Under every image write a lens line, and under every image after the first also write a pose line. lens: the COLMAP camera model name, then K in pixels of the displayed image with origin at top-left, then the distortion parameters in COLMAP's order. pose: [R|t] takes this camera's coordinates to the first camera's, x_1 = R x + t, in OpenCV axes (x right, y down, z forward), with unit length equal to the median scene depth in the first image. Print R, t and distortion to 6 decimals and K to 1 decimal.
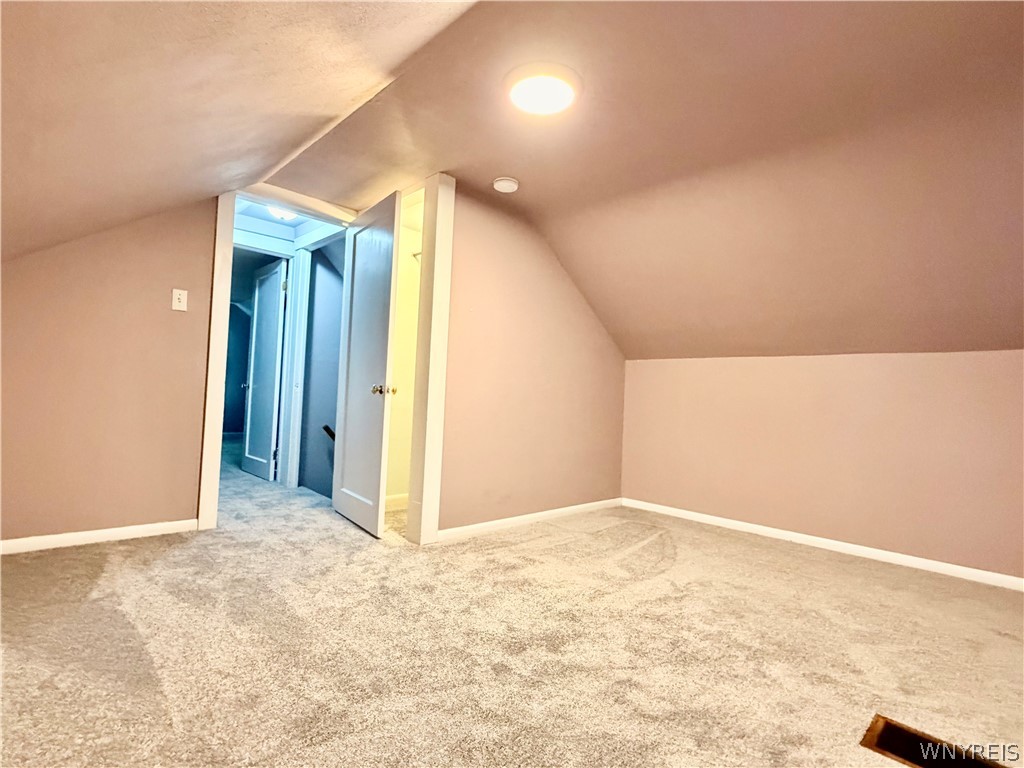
lens RADIAL K [[497.3, 0, 512.0], [0, 497.3, 384.0], [0, 0, 1]] dist [-0.012235, 0.000179]
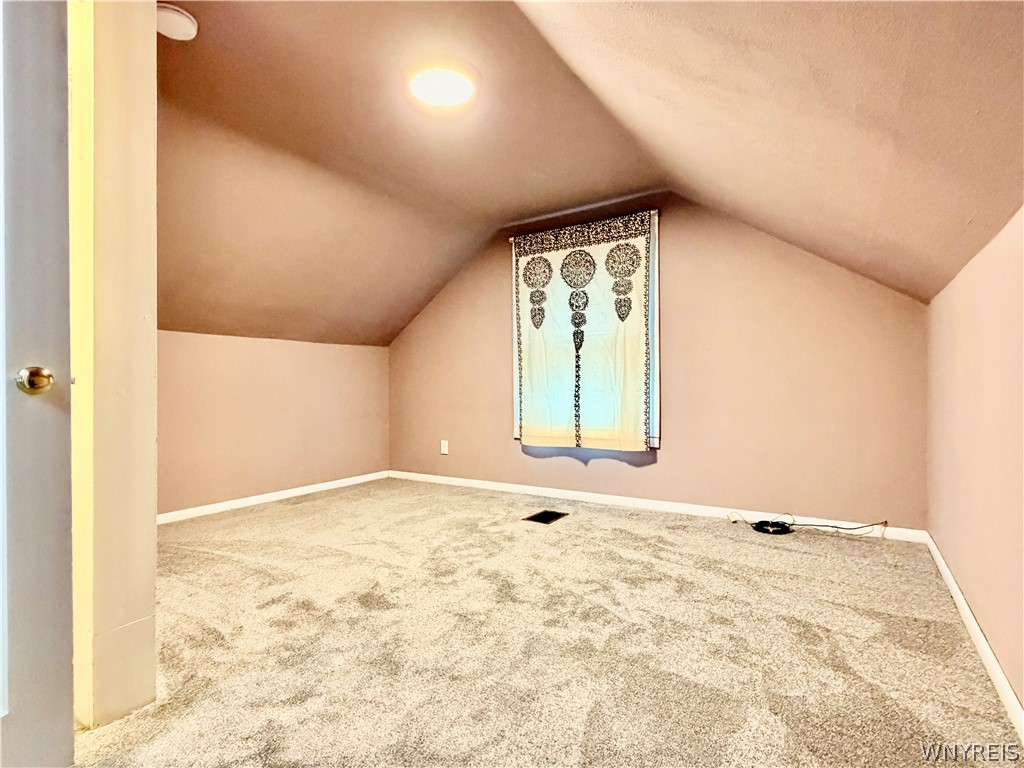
lens RADIAL K [[497.3, 0, 512.0], [0, 497.3, 384.0], [0, 0, 1]] dist [-0.012235, 0.000179]
pose [[-0.214865, -0.038553, 0.975883, -0.873717], [-0.029736, 0.999016, 0.032919, 0.000883], [-0.976191, -0.021946, -0.215800, 0.975651]]
